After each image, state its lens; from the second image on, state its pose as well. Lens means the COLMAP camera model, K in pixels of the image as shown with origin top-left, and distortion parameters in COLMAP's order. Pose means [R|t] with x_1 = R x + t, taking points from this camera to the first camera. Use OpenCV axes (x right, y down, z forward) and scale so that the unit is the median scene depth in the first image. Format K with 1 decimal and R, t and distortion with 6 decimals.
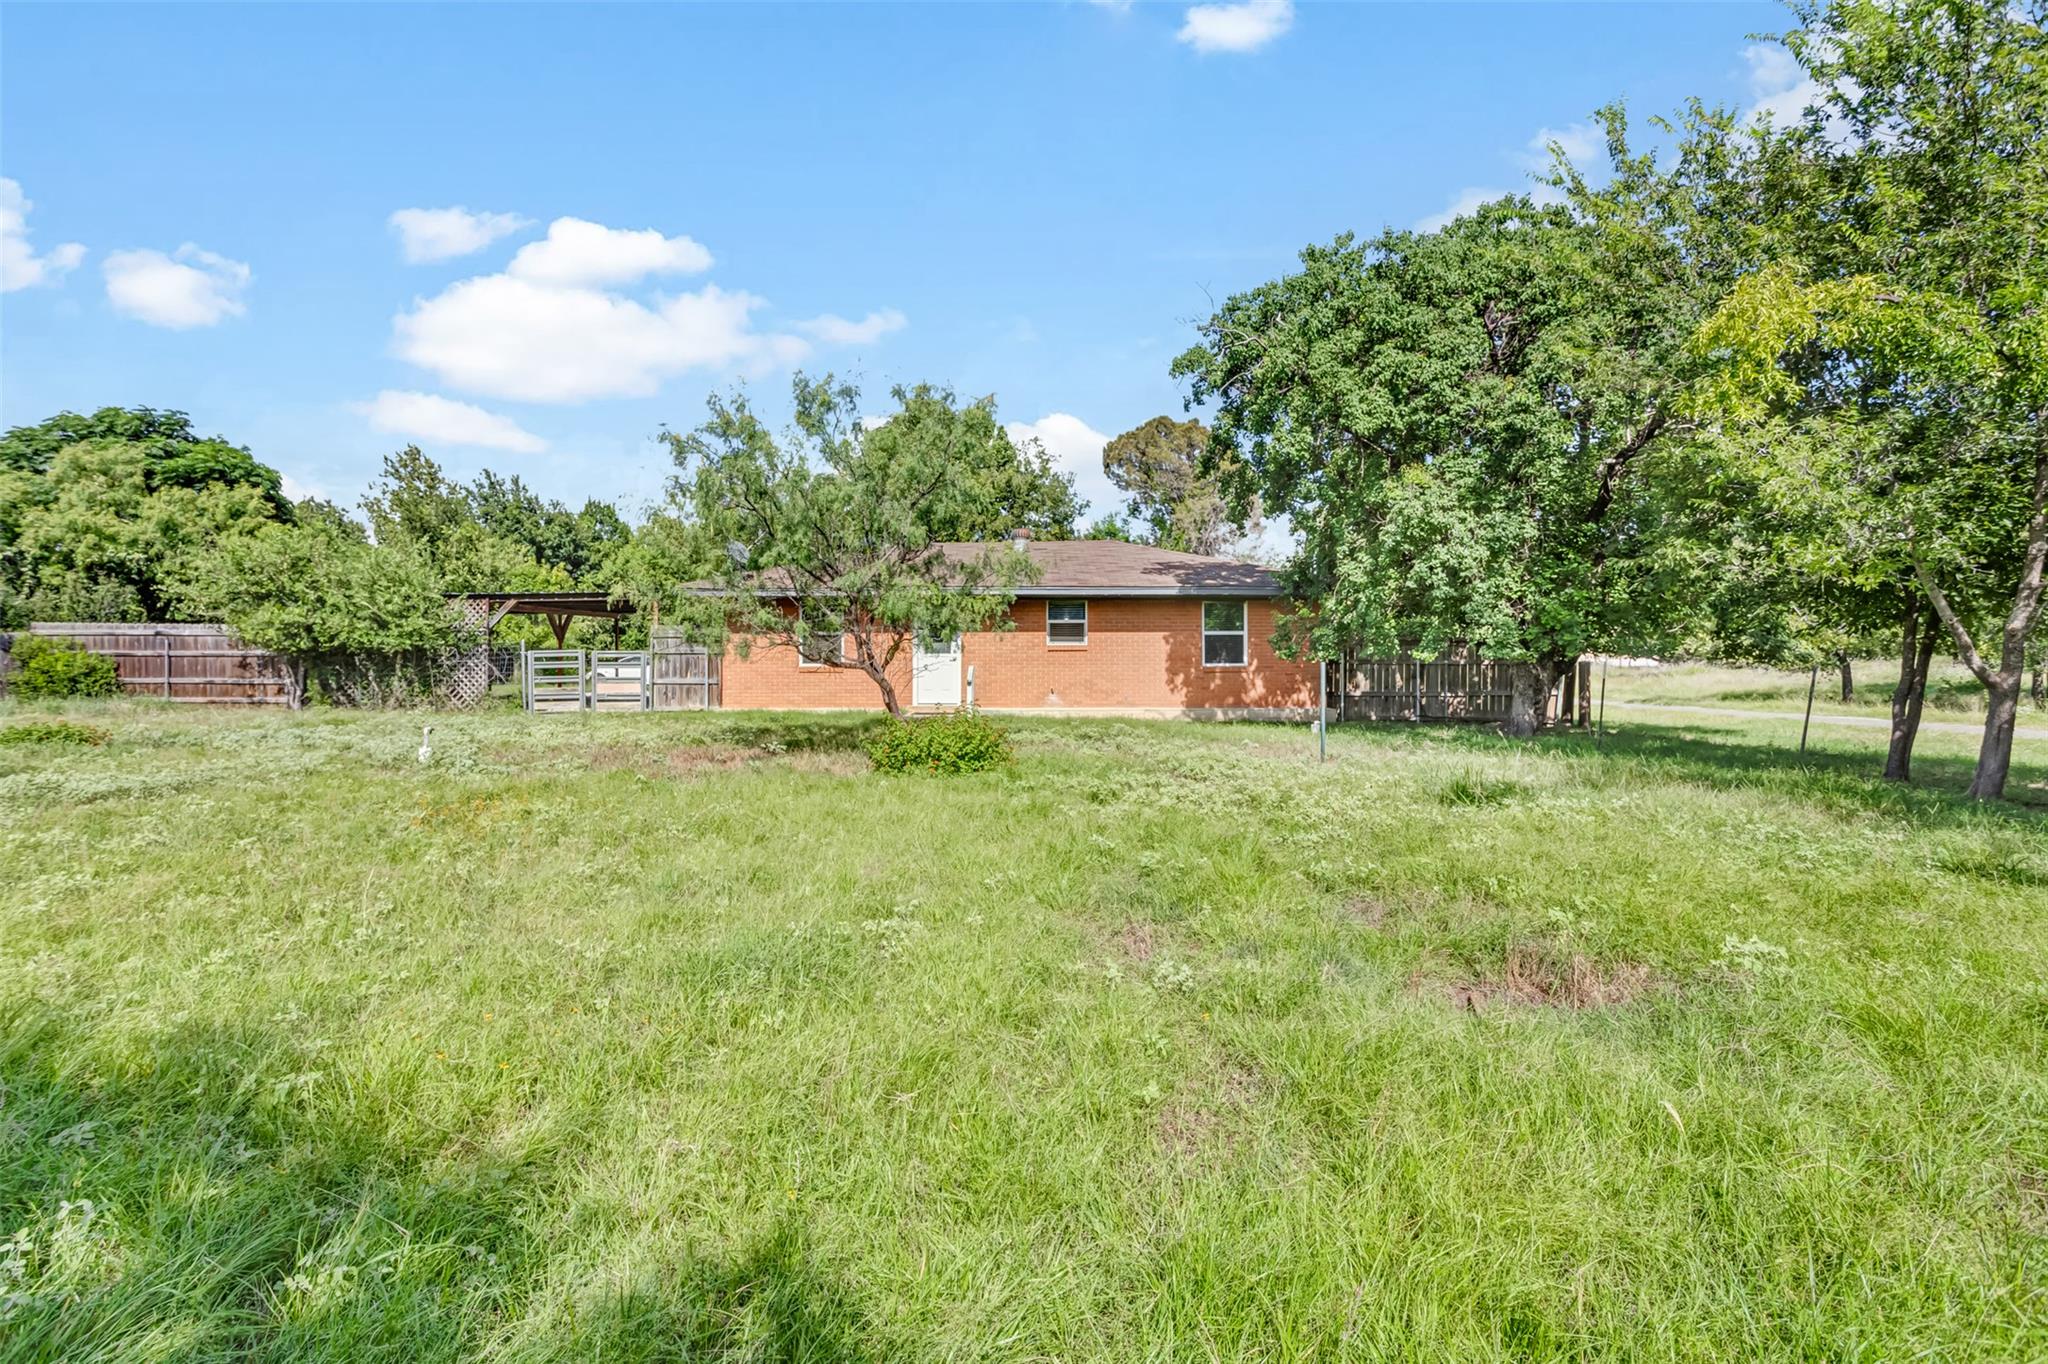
lens RADIAL K [[1064.7, 0, 1016.0], [0, 1064.7, 658.7], [0, 0, 1]] dist [-0.075598, 0.035168]
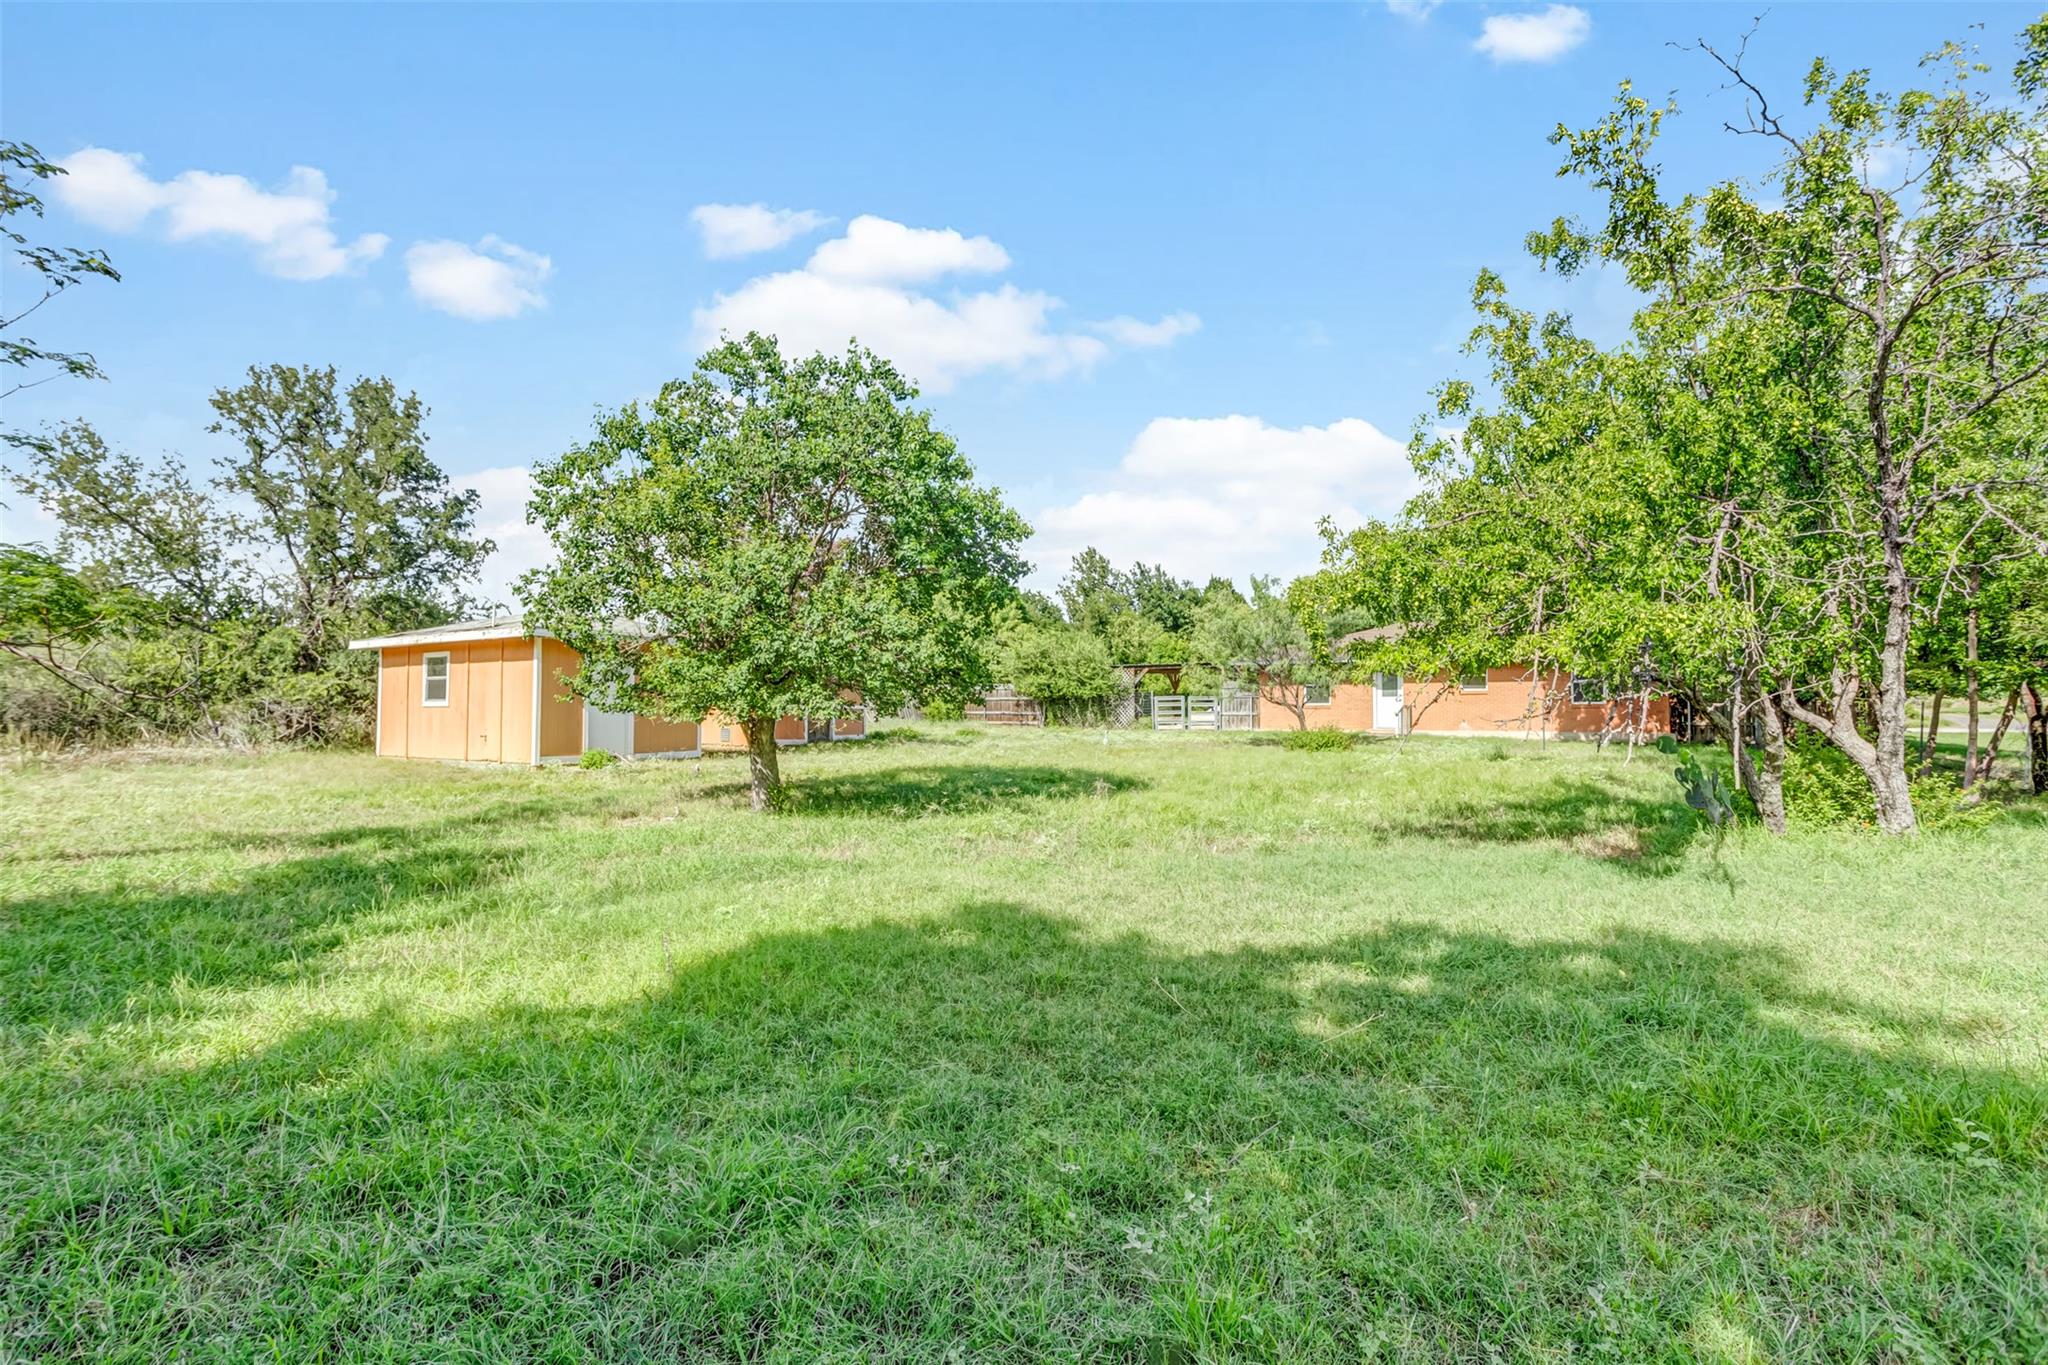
lens RADIAL K [[1064.7, 0, 1016.0], [0, 1064.7, 659.2], [0, 0, 1]] dist [-0.075598, 0.035168]
pose [[0.830110, -0.024138, -0.557078, 0.342142], [0.004875, 0.999339, -0.036037, -0.006584], [0.557579, 0.027199, 0.829678, -0.623764]]
